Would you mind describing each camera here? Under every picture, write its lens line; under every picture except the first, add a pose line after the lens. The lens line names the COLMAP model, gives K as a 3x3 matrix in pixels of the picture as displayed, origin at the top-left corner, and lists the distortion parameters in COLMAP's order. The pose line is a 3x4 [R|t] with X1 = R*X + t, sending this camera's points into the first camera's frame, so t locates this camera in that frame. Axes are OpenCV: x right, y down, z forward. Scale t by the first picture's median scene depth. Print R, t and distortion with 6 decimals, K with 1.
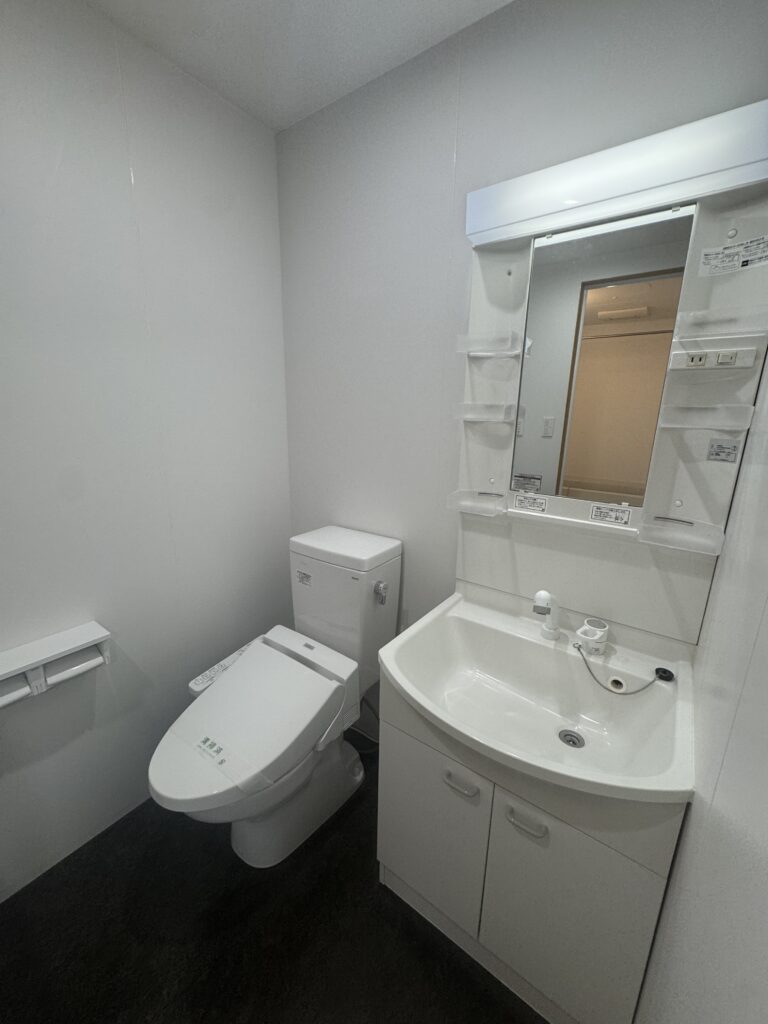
lens RADIAL K [[409.9, 0, 385.1], [0, 409.9, 512.8], [0, 0, 1]] dist [-0.001586, 0.000134]
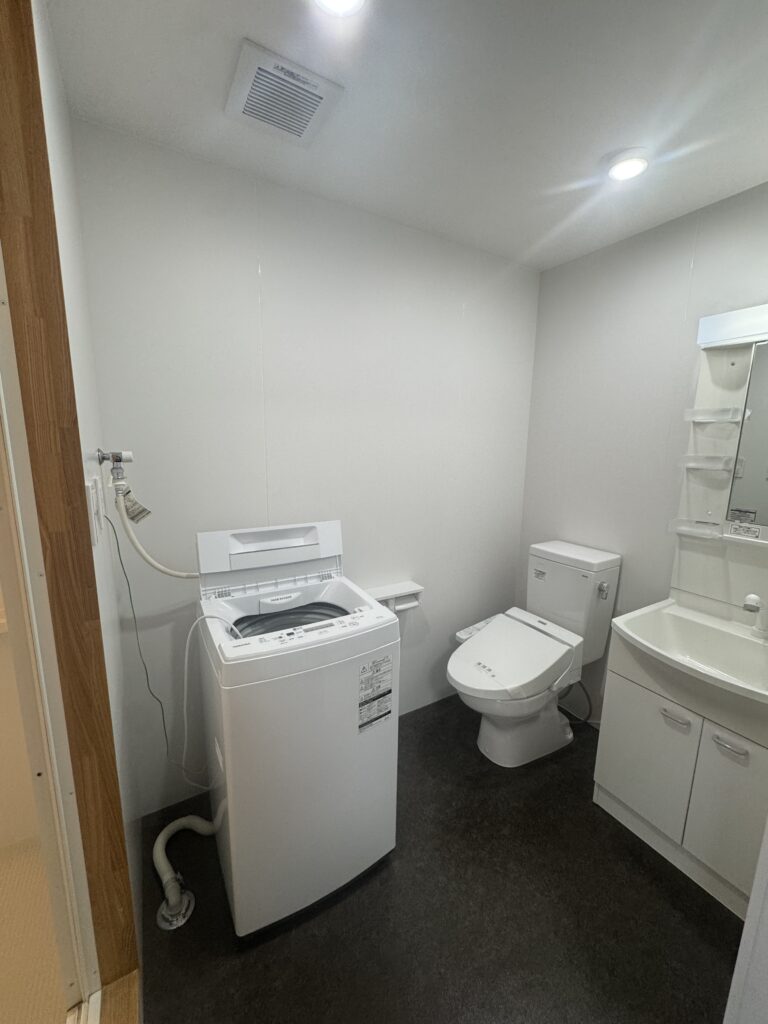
lens RADIAL K [[409.9, 0, 382.3], [0, 409.9, 512.2], [0, 0, 1]] dist [-0.001586, 0.000134]
pose [[0.919347, 0.066500, -0.387787, -0.199380], [-0.097222, 0.993445, -0.060128, 0.103388], [0.381246, 0.092980, 0.919786, -0.625511]]
